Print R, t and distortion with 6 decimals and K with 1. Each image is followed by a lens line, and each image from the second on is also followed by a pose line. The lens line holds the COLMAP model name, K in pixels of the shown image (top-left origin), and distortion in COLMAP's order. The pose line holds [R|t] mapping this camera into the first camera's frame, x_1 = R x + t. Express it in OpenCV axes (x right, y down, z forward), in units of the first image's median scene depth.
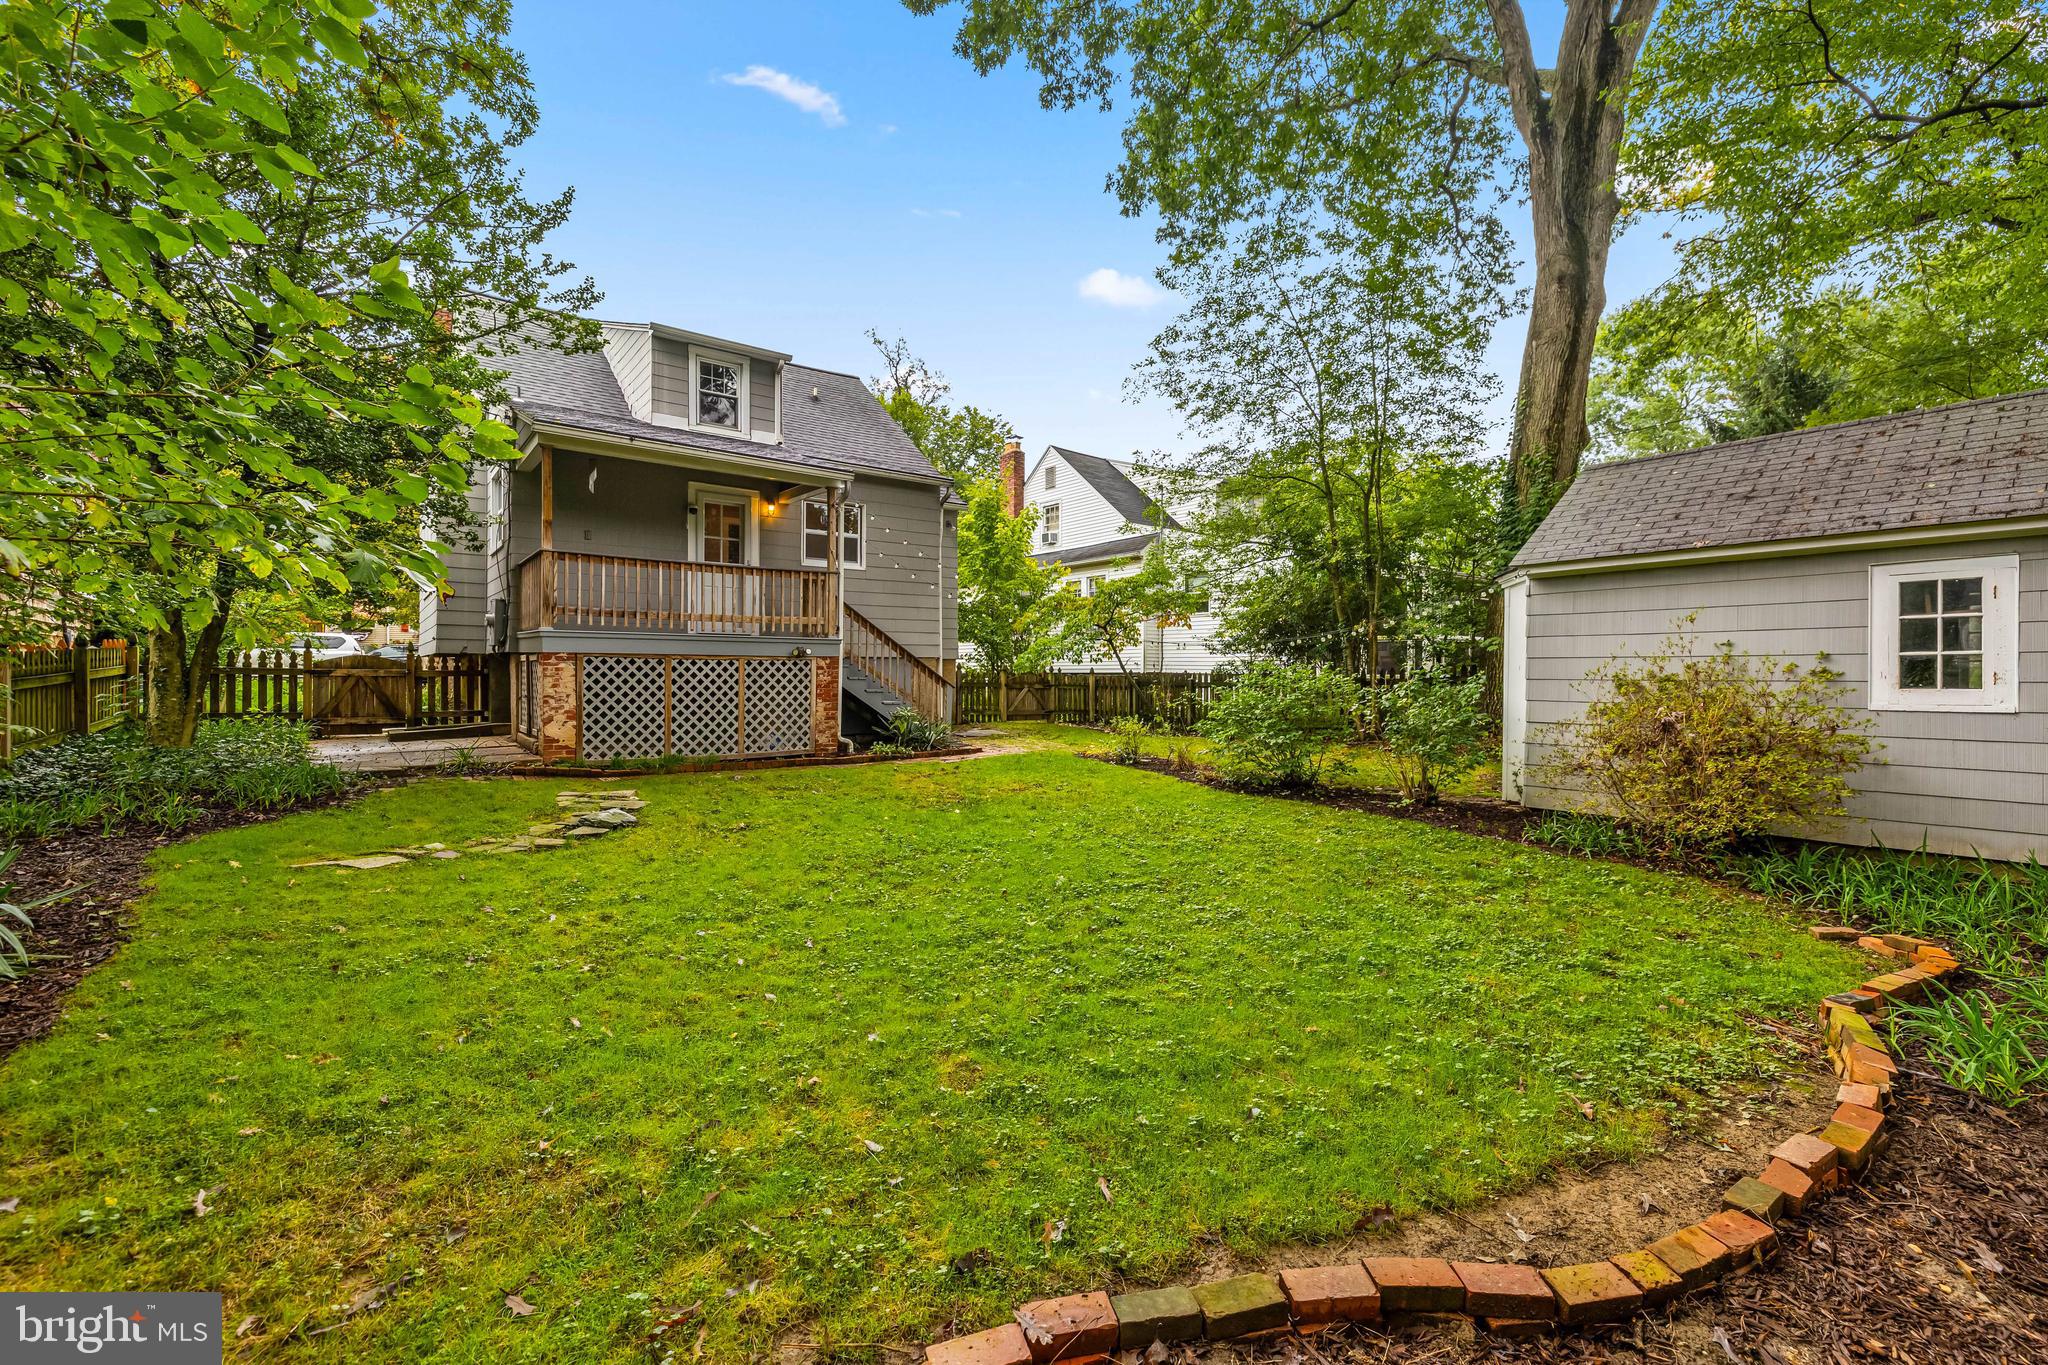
lens RADIAL K [[874.3, 0, 1024.0], [0, 874.3, 682.5], [0, 0, 1]] dist [-0.000904, -0.000060]
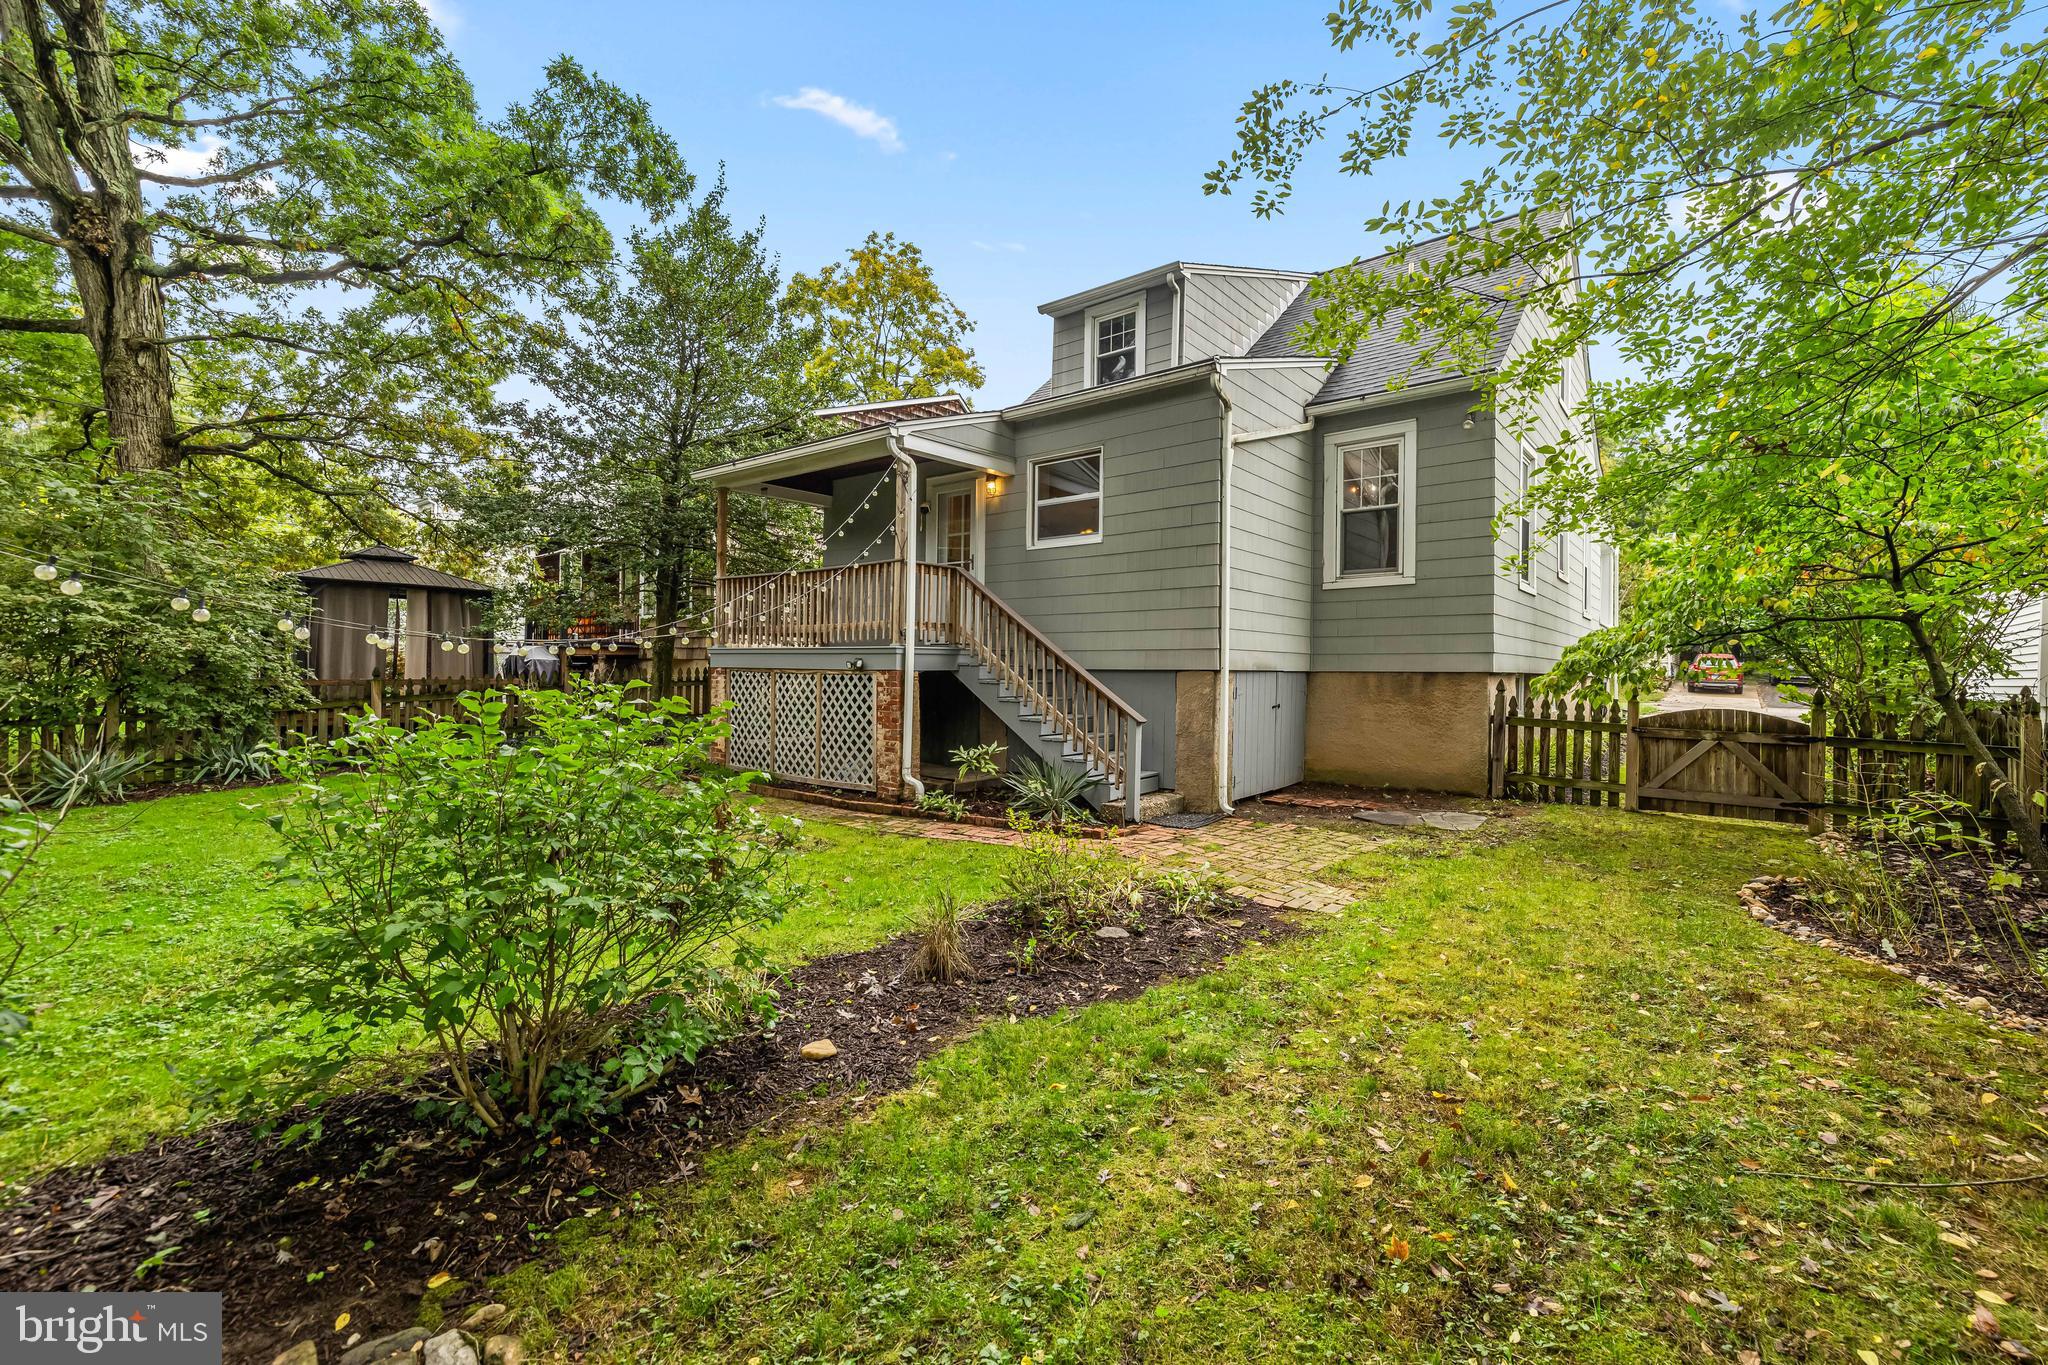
lens RADIAL K [[859.2, 0, 1021.7], [0, 859.2, 676.4], [0, 0, 1]] dist [0.000464, 0.000057]
pose [[0.231228, 0.006030, -0.972881, 0.568865], [-0.024257, 0.999706, 0.000431, -0.028377], [0.972597, 0.023500, 0.231307, 0.984163]]
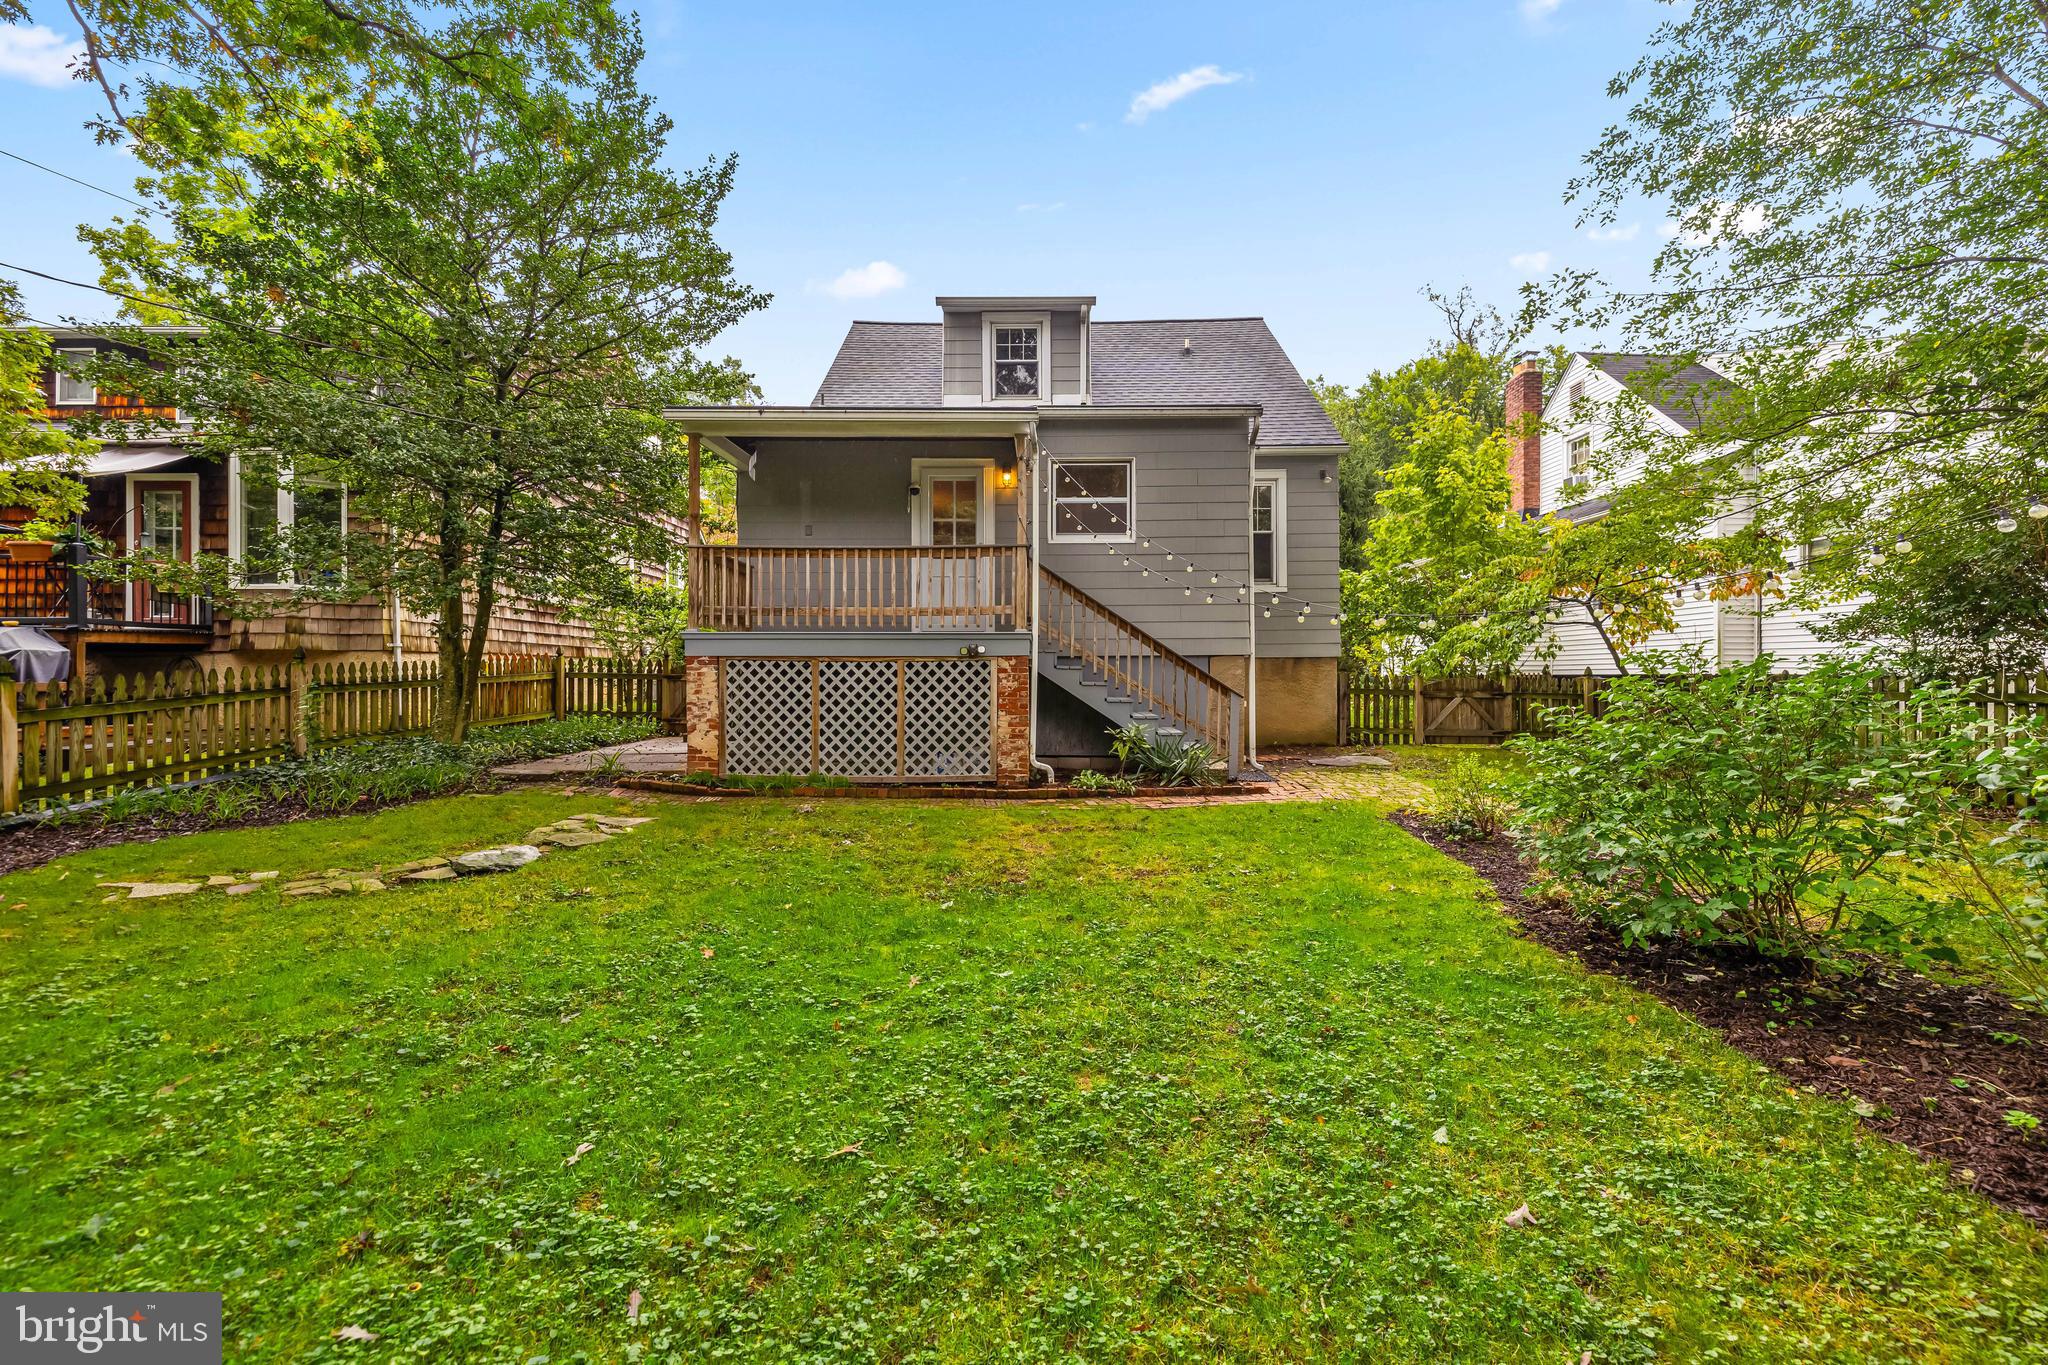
lens RADIAL K [[859.2, 0, 1021.7], [0, 859.2, 676.4], [0, 0, 1]] dist [0.000464, 0.000057]
pose [[0.786041, -0.001287, -0.618173, 0.257882], [-0.003822, 0.999969, -0.006943, -0.006744], [0.618162, 0.007820, 0.786012, 0.433216]]
